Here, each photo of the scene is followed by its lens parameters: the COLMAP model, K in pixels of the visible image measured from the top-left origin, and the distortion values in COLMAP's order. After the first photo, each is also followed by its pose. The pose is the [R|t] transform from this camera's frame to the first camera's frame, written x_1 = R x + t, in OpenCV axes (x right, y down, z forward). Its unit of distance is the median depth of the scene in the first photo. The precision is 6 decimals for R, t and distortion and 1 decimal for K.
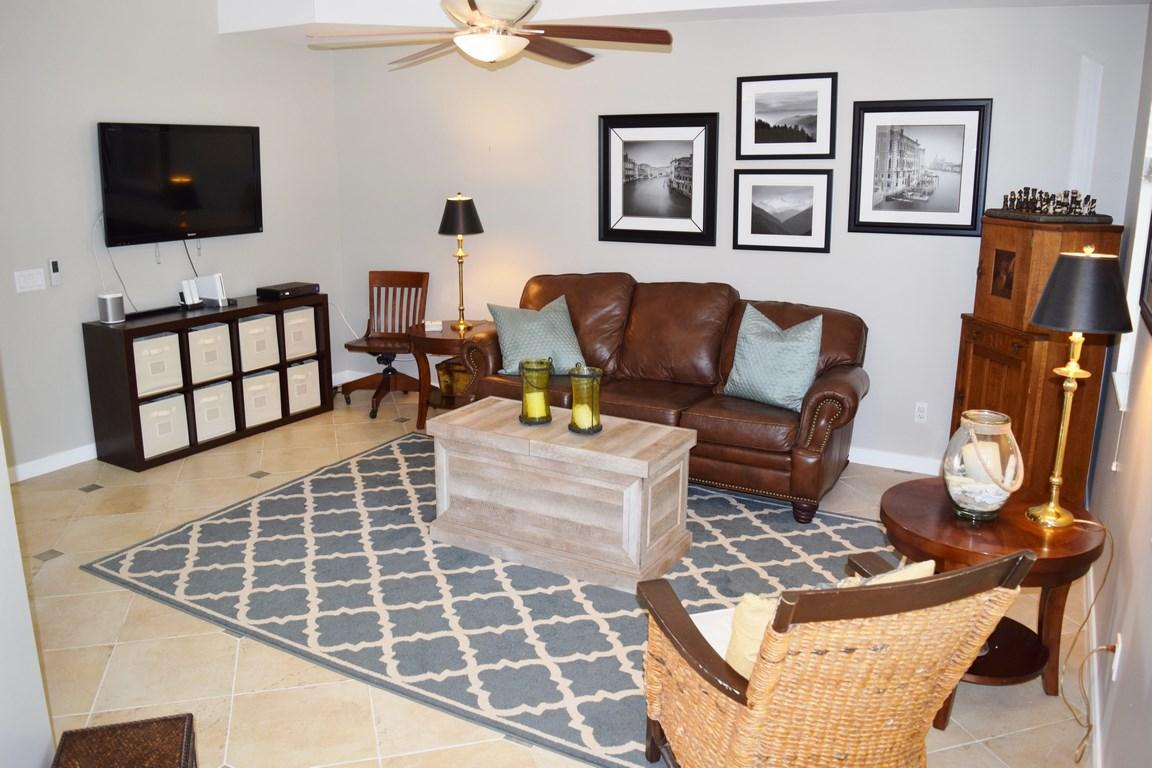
lens RADIAL K [[904.9, 0, 578.0], [0, 904.9, 379.3], [0, 0, 1]] dist [-0.094947, 0.024355]
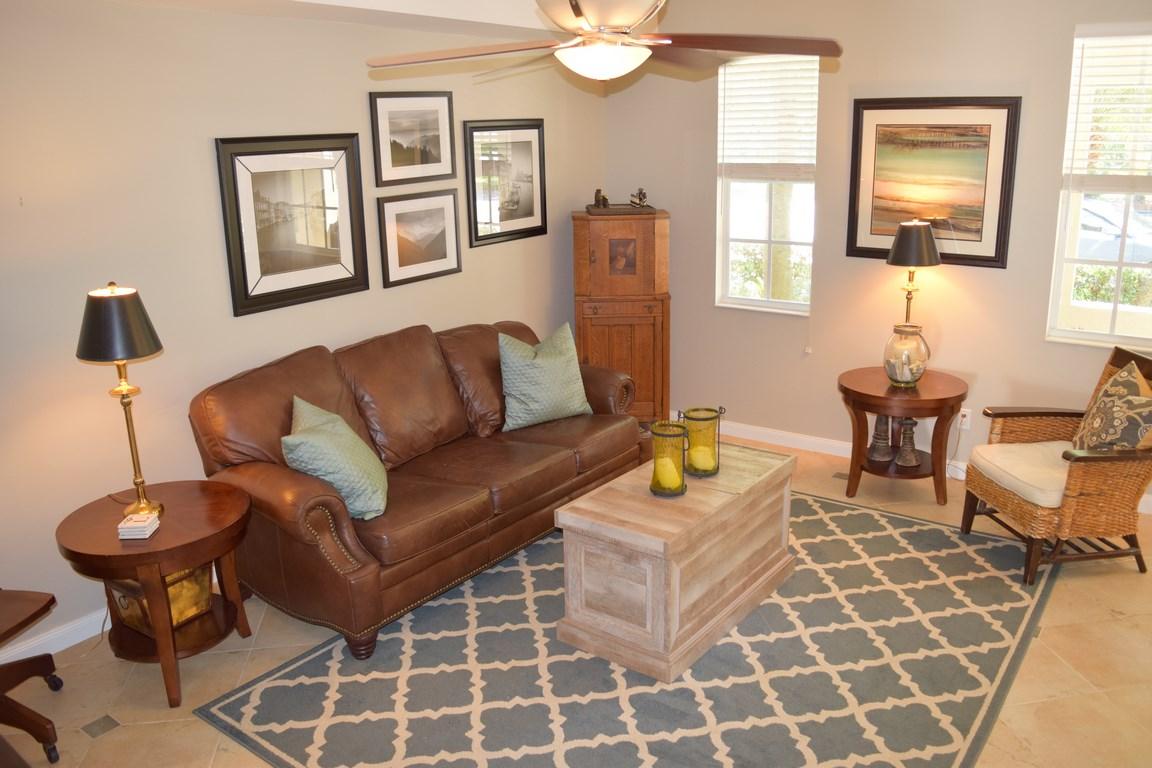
lens RADIAL K [[904.9, 0, 576.7], [0, 904.9, 381.6], [0, 0, 1]] dist [-0.094947, 0.024355]
pose [[0.140520, -0.271983, 0.951987, -0.687881], [0.253897, 0.939273, 0.230874, -0.223057], [-0.956970, 0.209264, 0.201042, 0.692238]]
